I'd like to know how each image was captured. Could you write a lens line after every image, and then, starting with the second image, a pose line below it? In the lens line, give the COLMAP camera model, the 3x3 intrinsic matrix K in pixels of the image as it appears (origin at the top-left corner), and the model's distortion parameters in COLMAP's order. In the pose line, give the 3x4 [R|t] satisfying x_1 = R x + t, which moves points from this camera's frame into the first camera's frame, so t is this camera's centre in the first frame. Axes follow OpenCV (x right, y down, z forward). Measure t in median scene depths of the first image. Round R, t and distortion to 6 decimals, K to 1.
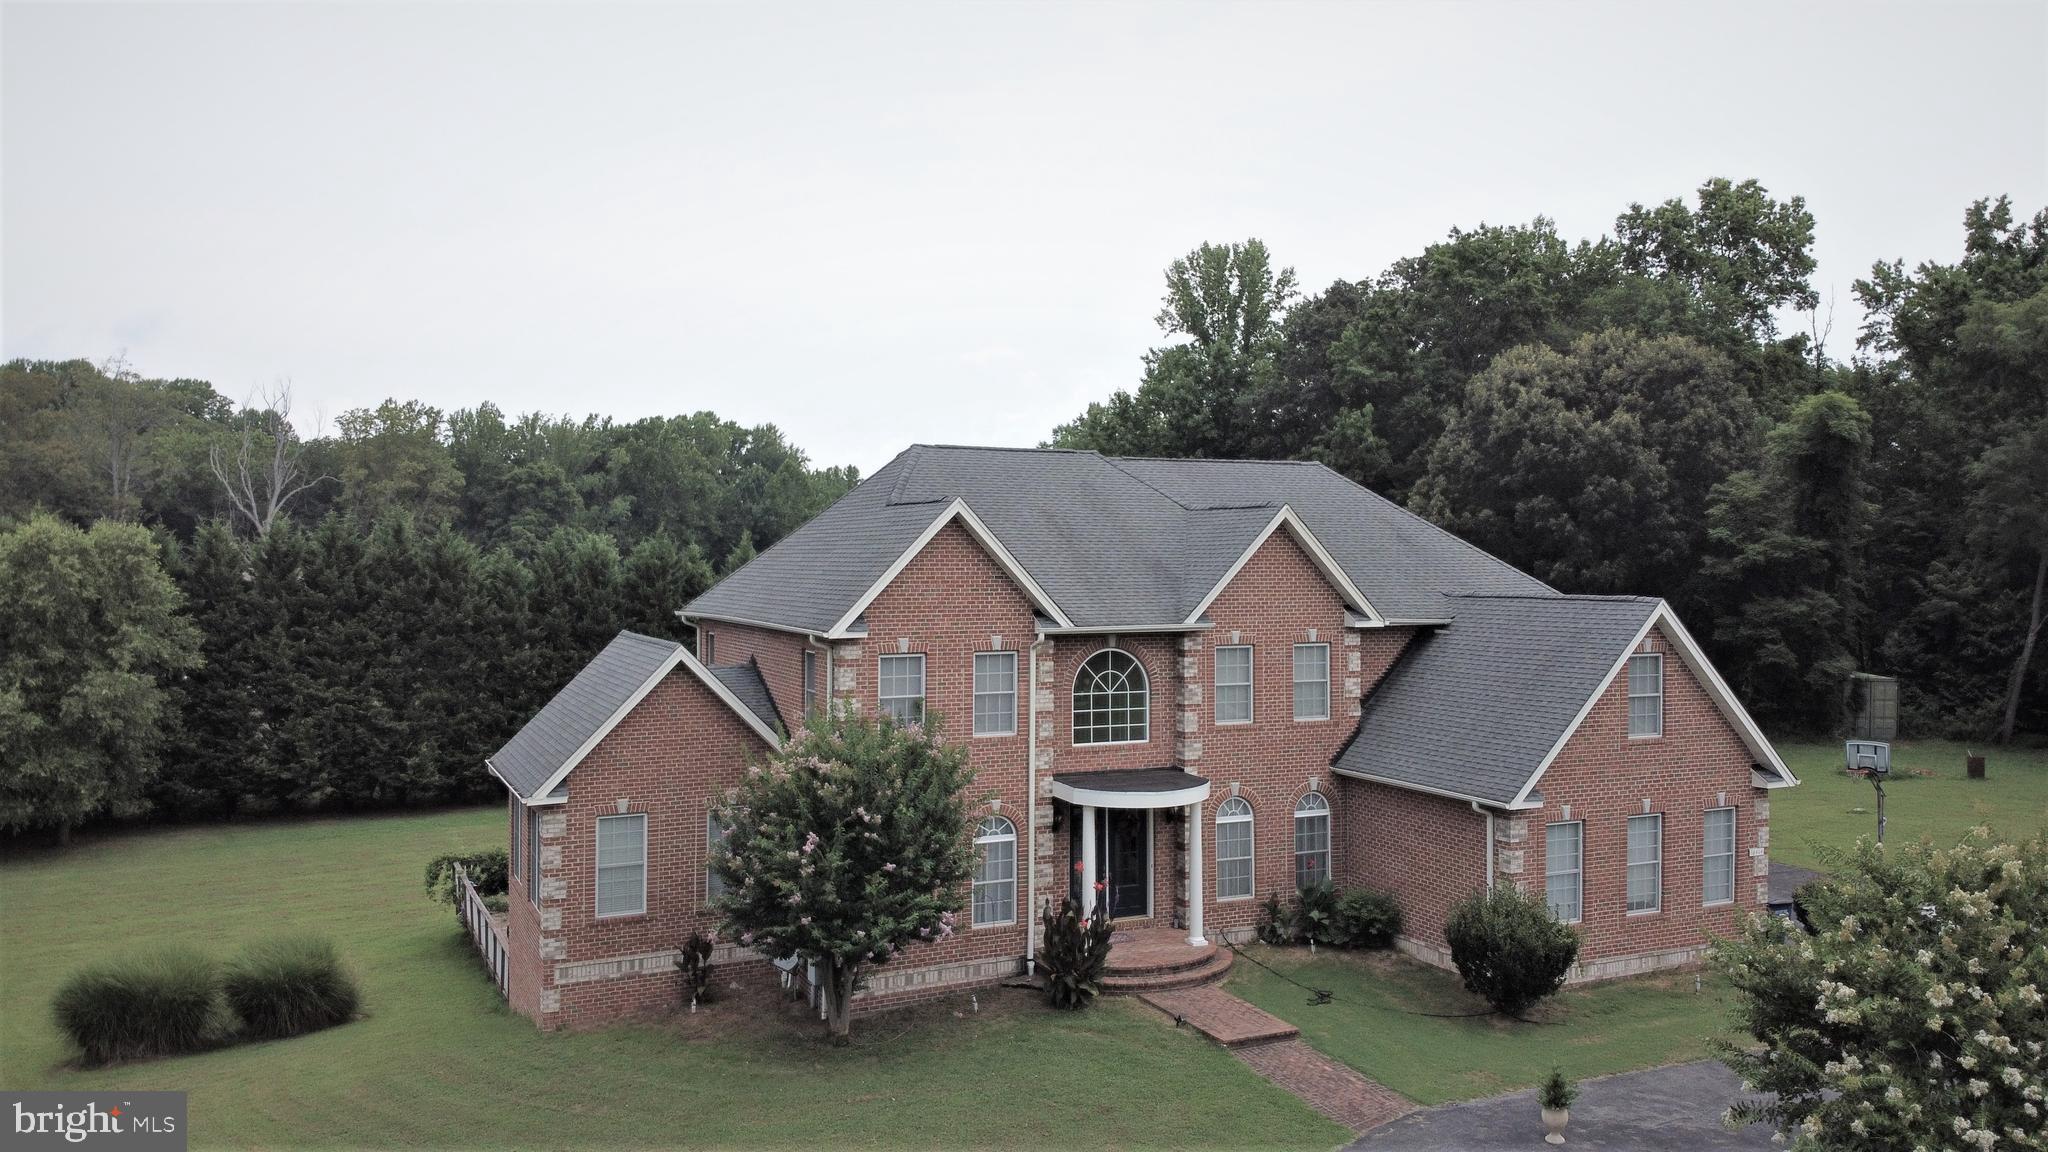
lens RADIAL K [[1514.1, 0, 1028.9], [0, 1514.1, 553.0], [0, 0, 1]] dist [0.122778, -0.247115]
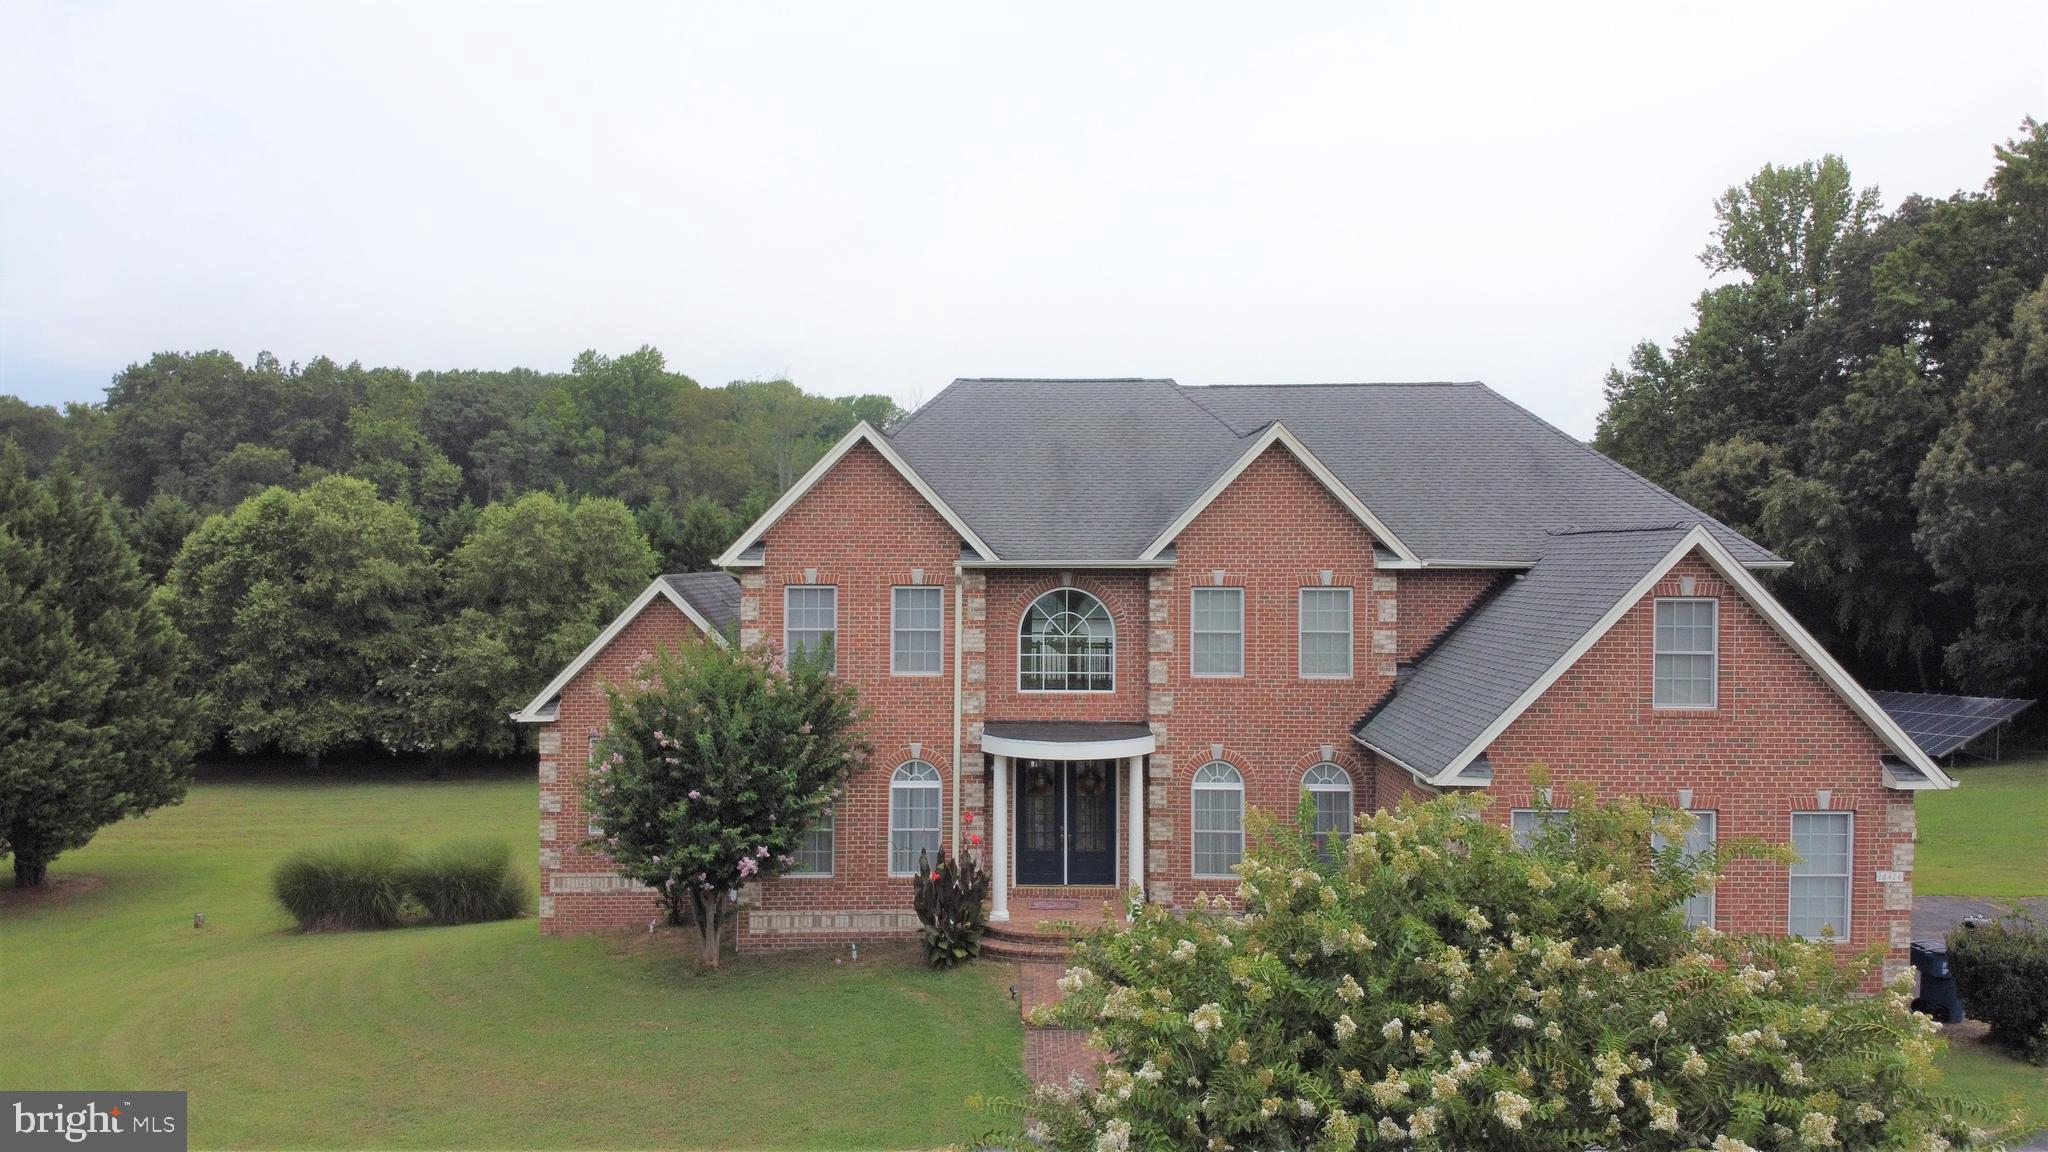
lens RADIAL K [[1514.1, 0, 1025.5], [0, 1514.1, 560.1], [0, 0, 1]] dist [0.122778, -0.247115]
pose [[0.902069, 0.003480, -0.431577, 0.416213], [-0.000874, 0.999980, 0.006237, 0.040664], [0.431591, -0.005249, 0.902054, 0.170317]]
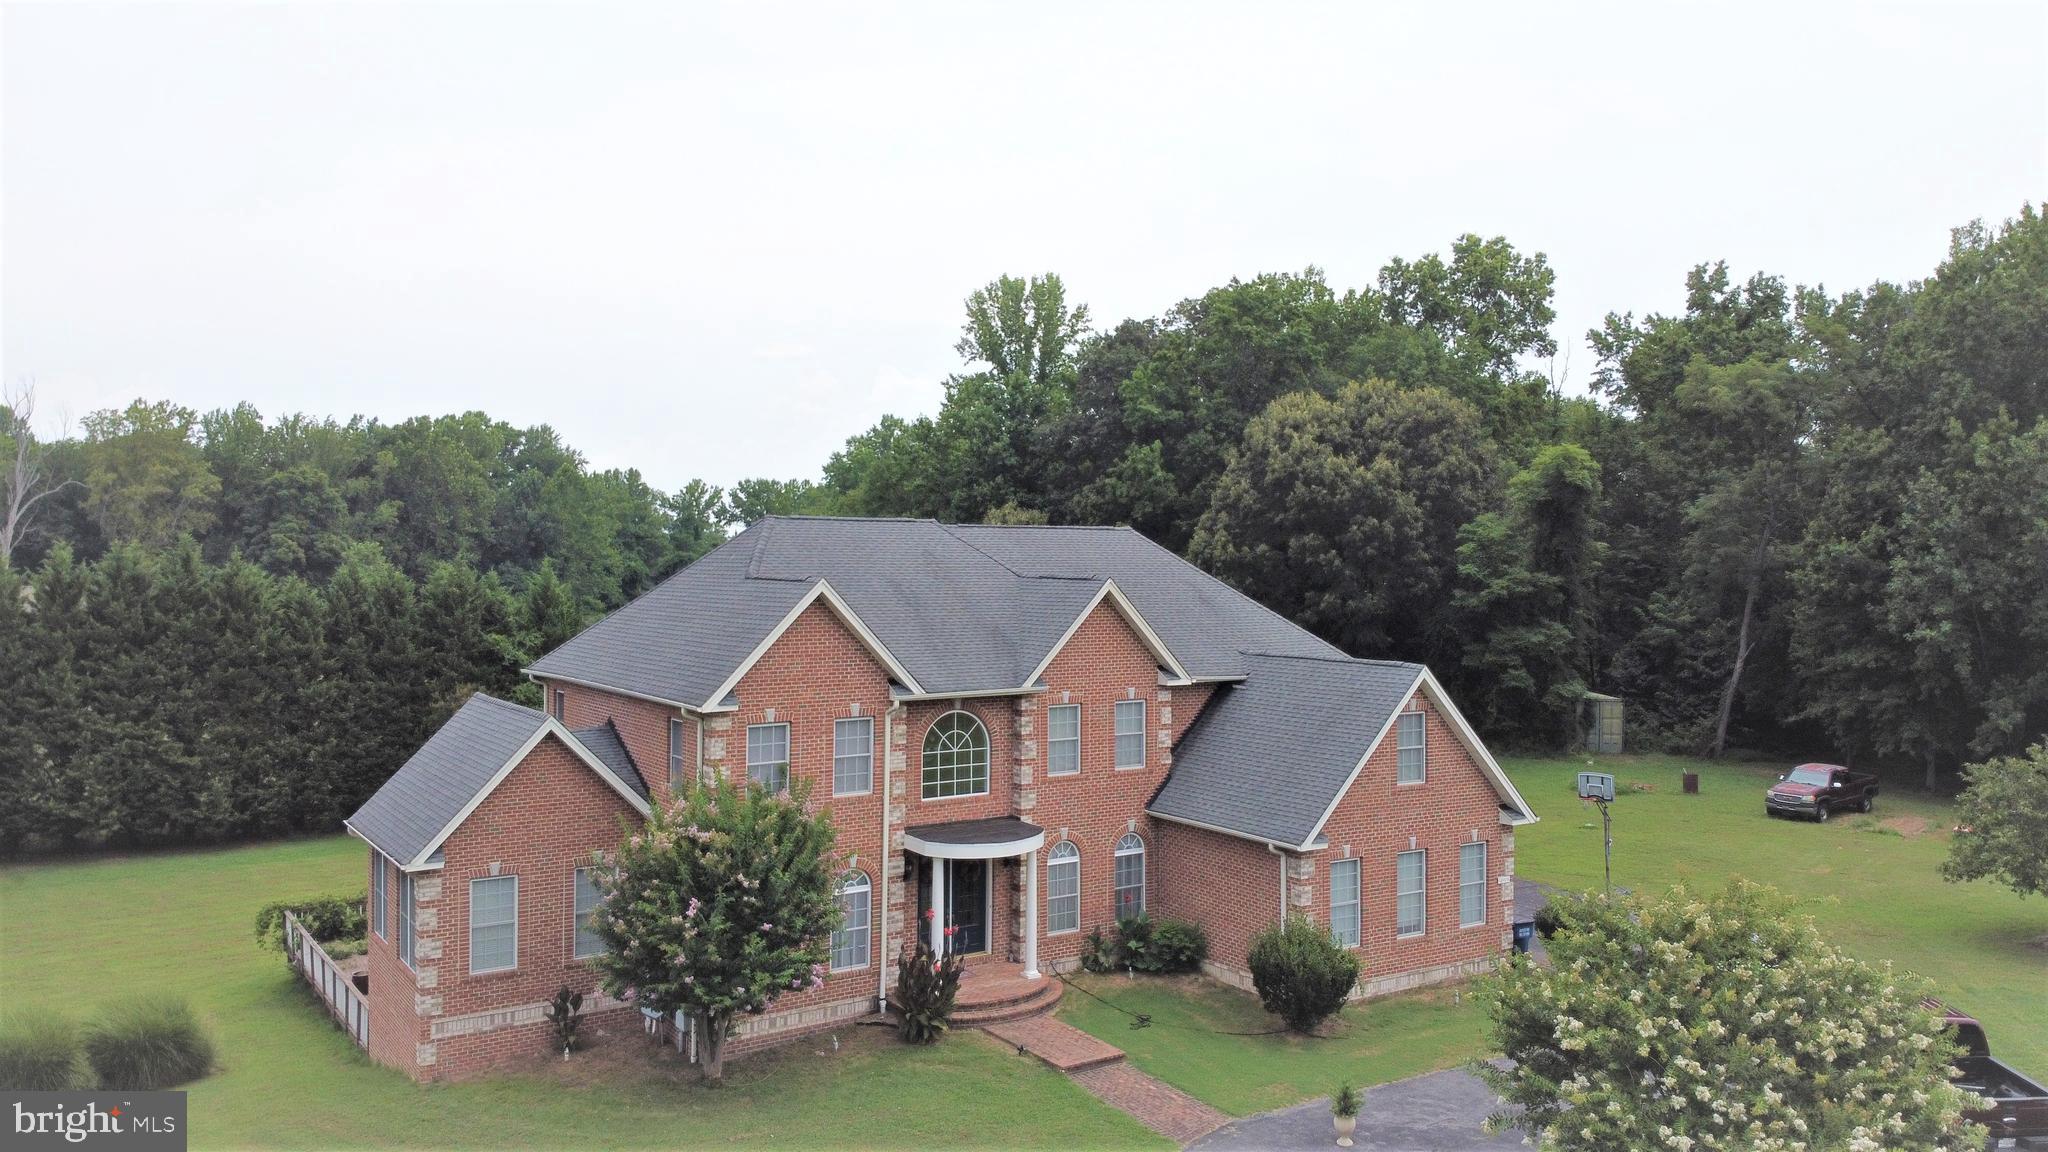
lens RADIAL K [[1514.1, 0, 1033.7], [0, 1514.1, 545.5], [0, 0, 1]] dist [0.122778, -0.247115]
pose [[0.989141, 0.005653, 0.146863, -0.051928], [-0.005102, 0.999978, -0.004134, -0.052384], [-0.146883, 0.003340, 0.989148, -0.100820]]
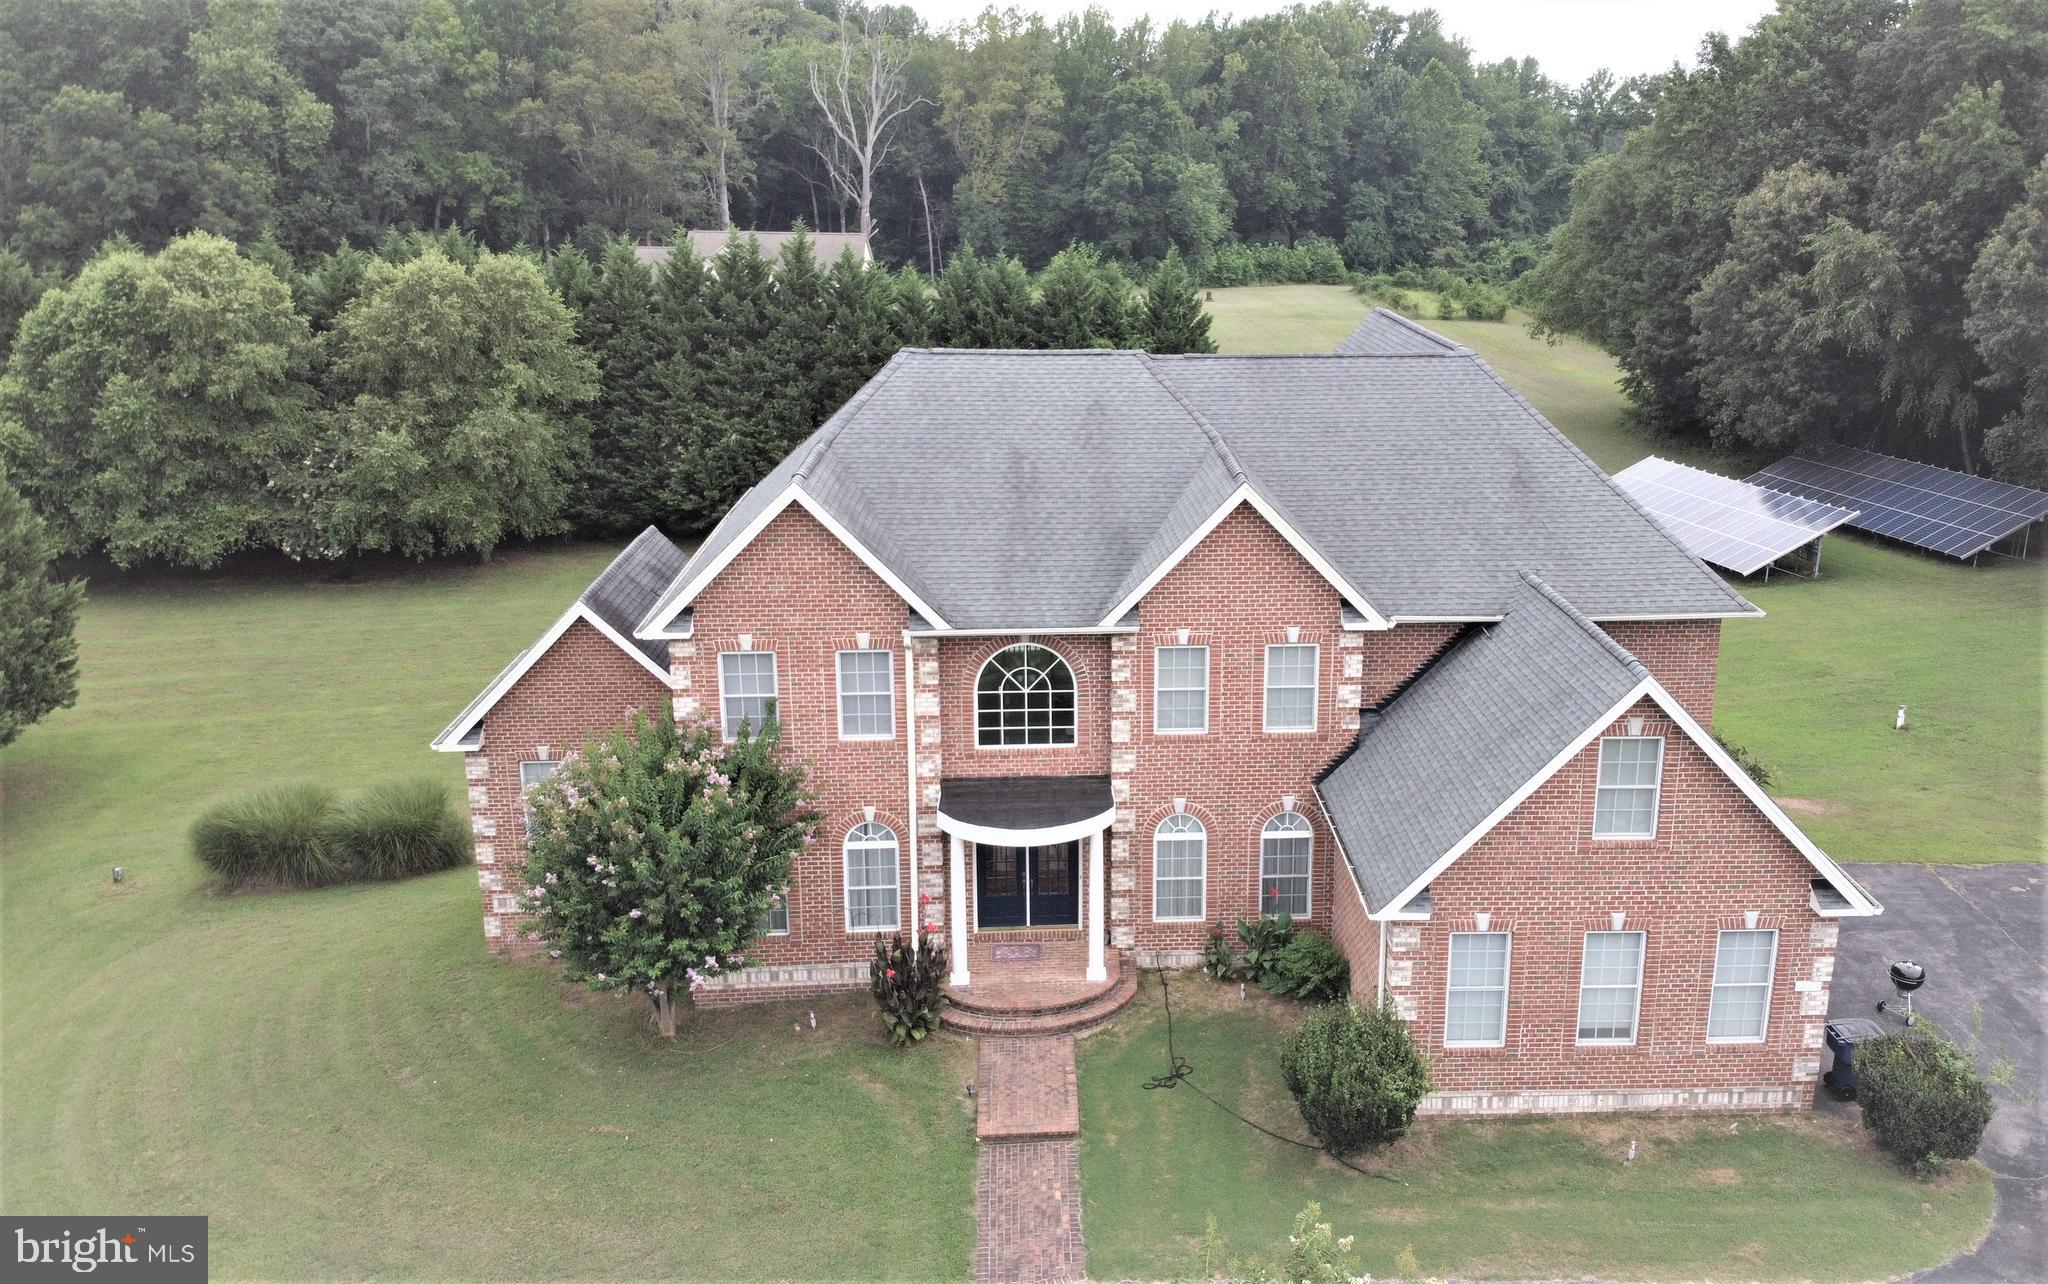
lens RADIAL K [[1710.5, 0, 1147.0], [0, 1710.5, 616.5], [0, 0, 1]] dist [0.081420, -0.177059]
pose [[0.930416, 0.104543, -0.351279, 0.449348], [-0.004325, 0.961520, 0.274700, -0.213135], [0.366480, -0.254066, 0.895066, 0.163126]]
